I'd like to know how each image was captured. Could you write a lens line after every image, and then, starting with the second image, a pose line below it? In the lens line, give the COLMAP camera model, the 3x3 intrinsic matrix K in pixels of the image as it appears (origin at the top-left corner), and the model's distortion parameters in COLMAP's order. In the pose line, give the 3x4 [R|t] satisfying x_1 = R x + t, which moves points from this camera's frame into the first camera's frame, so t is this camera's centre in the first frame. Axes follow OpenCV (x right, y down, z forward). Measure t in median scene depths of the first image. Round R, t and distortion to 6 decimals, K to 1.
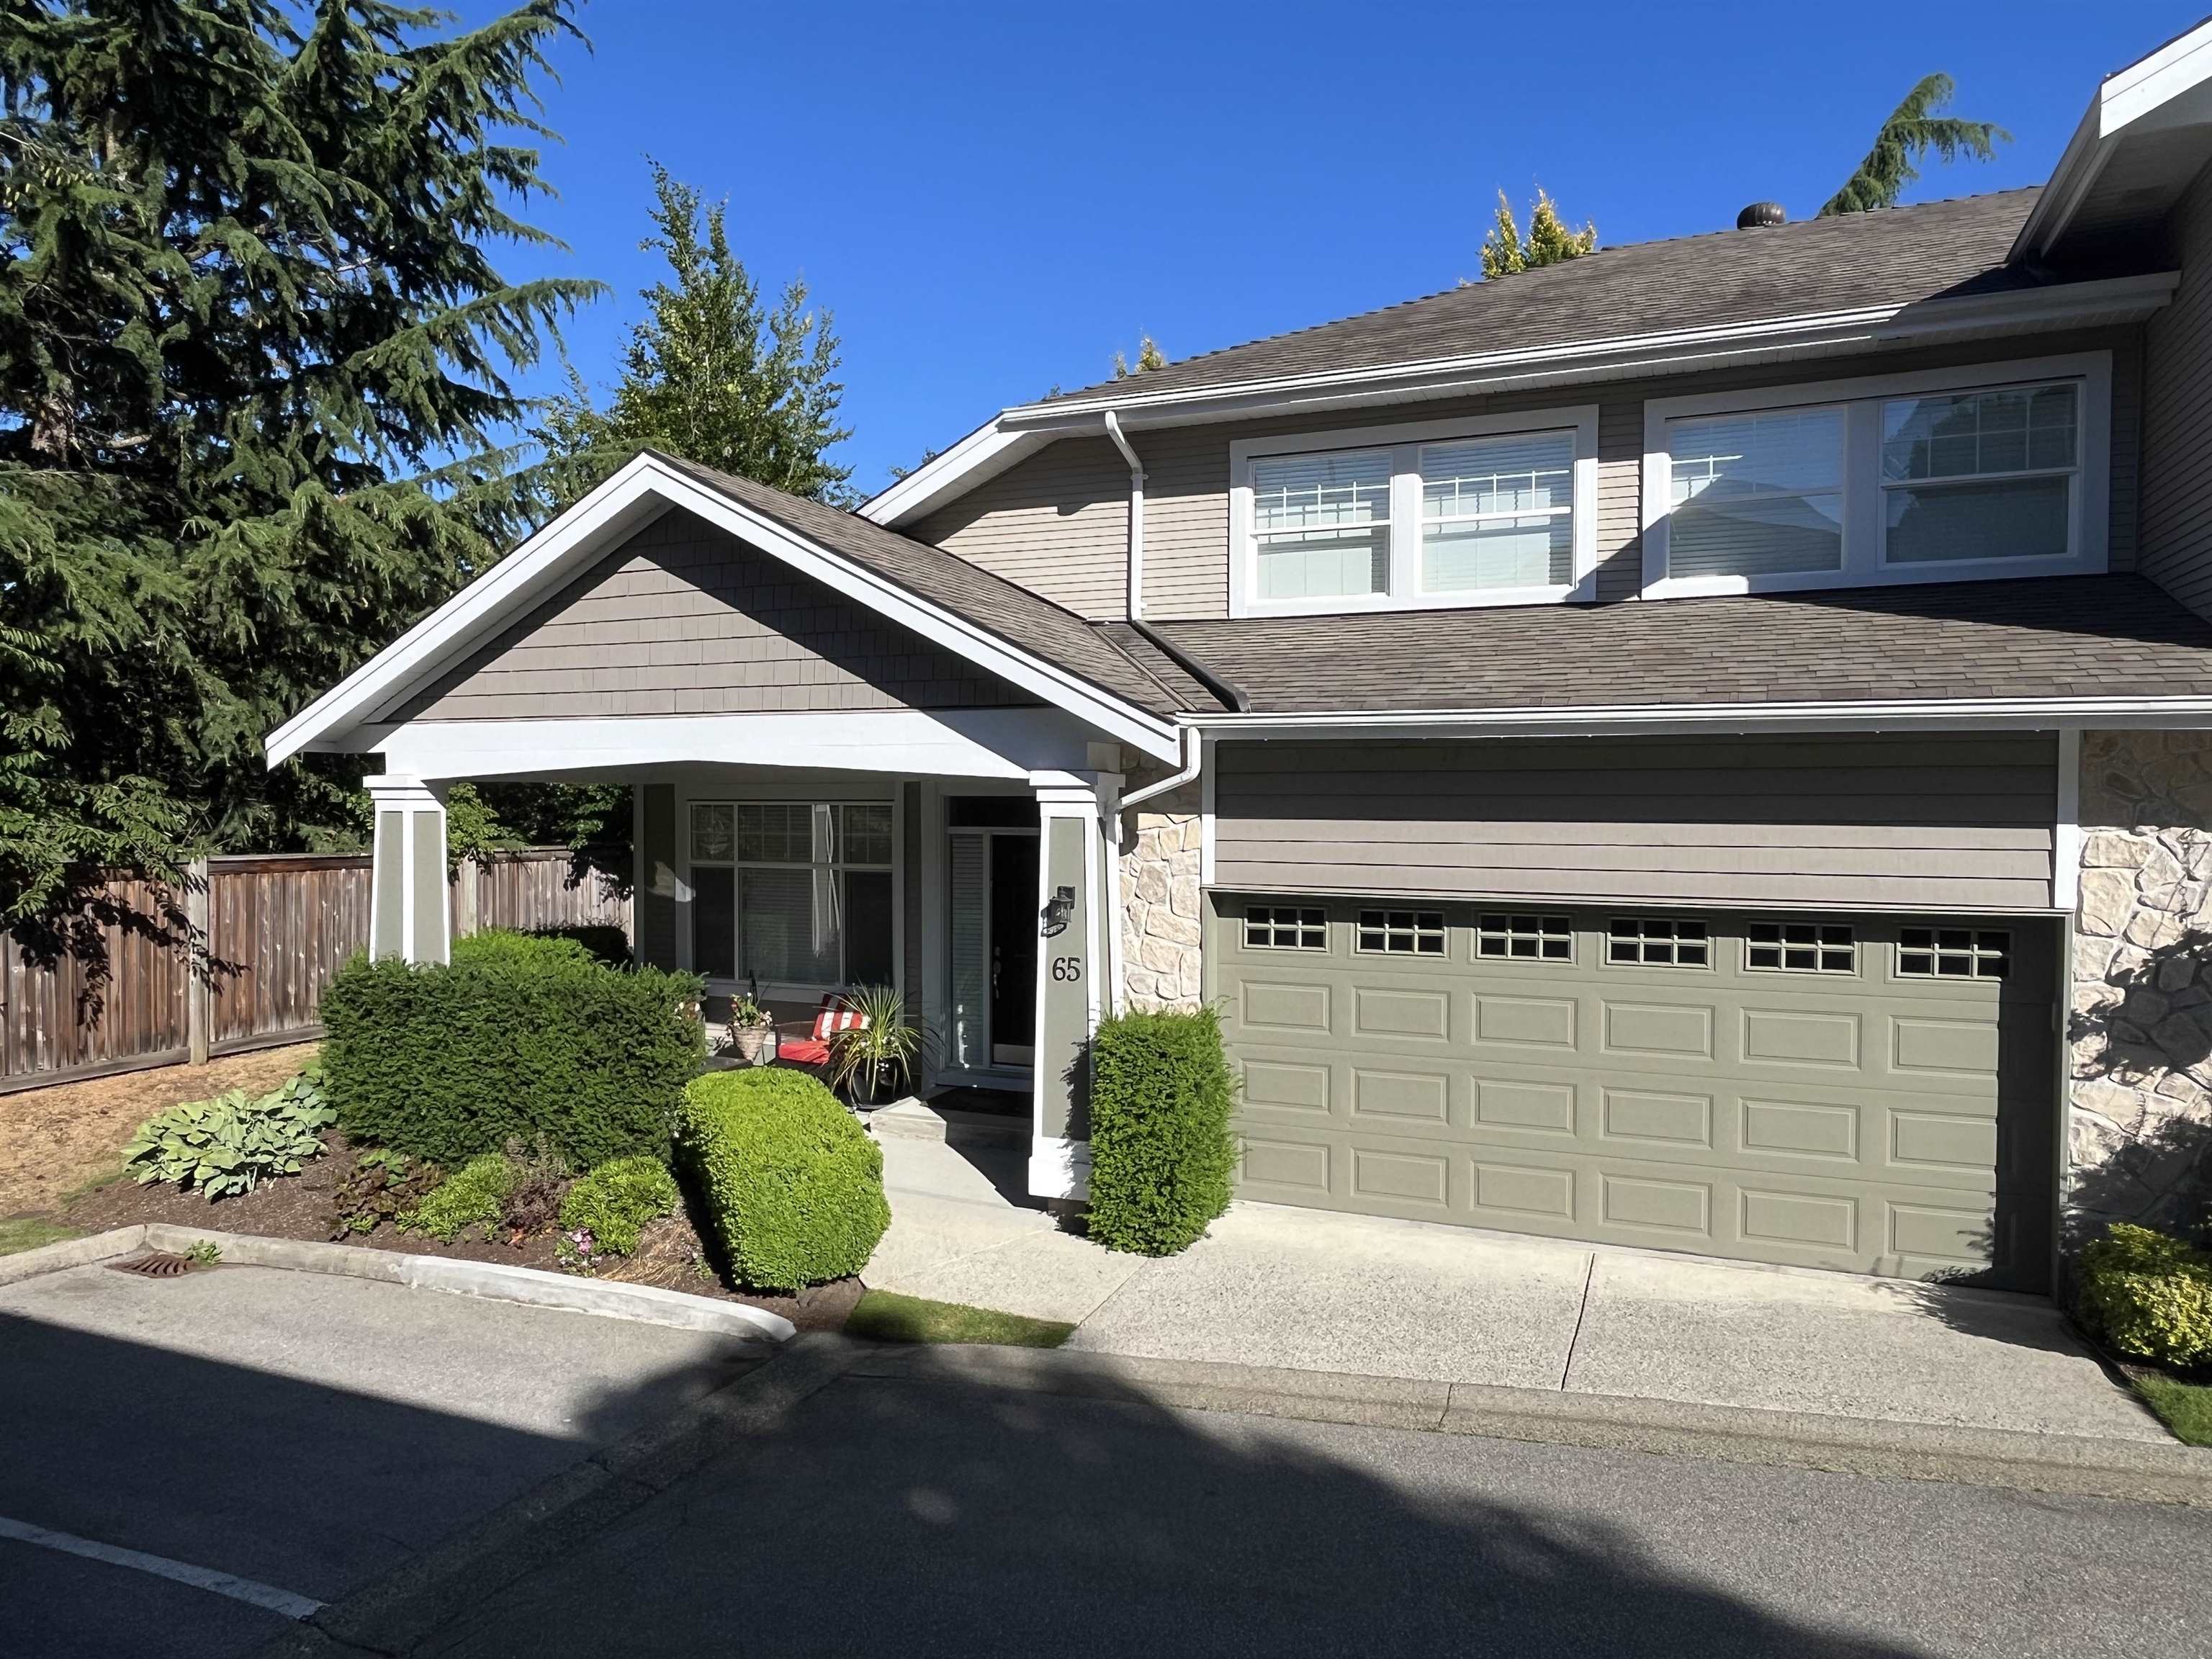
lens RADIAL K [[1435.9, 0, 1106.0], [0, 1435.9, 829.5], [0, 0, 1]] dist [-0.040835, 0.120940]
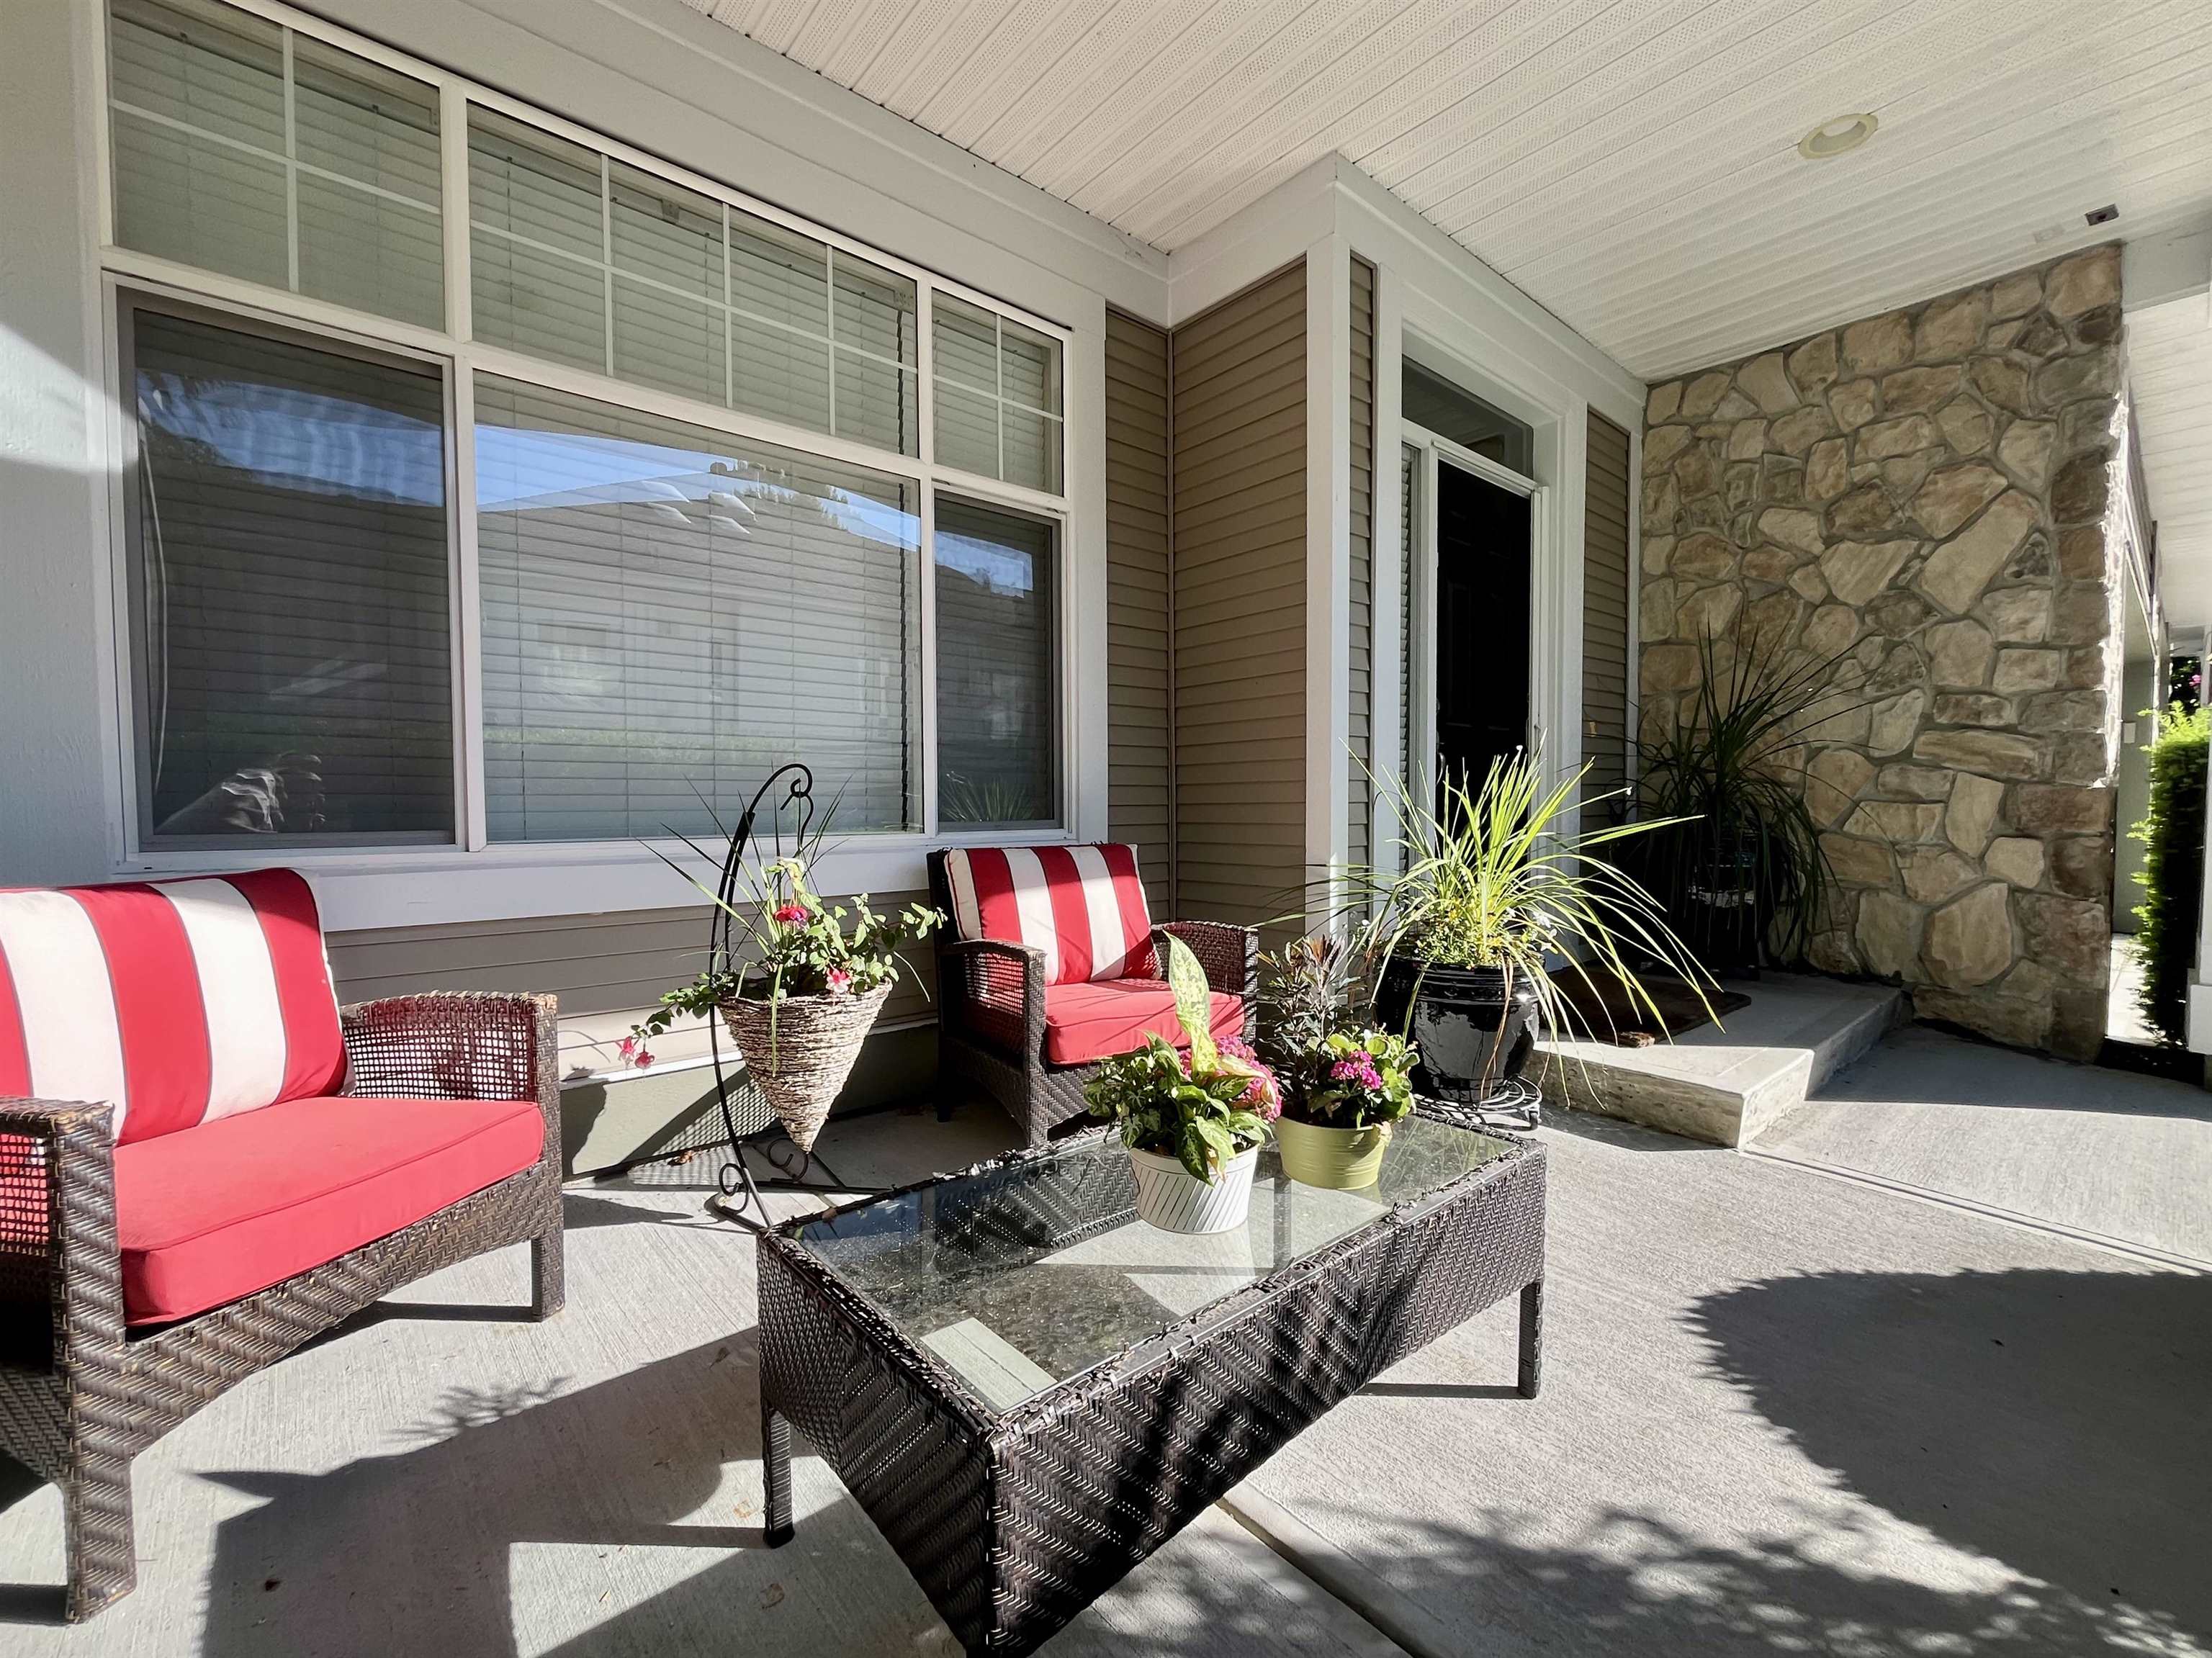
lens RADIAL K [[927.8, 0, 1106.0], [0, 927.8, 829.0], [0, 0, 1]] dist [-0.000543, -0.000086]
pose [[0.438642, -0.029748, 0.898169, -0.415622], [0.019822, 0.999529, 0.023424, 0.119901], [-0.898443, 0.007529, 0.439025, 0.993082]]
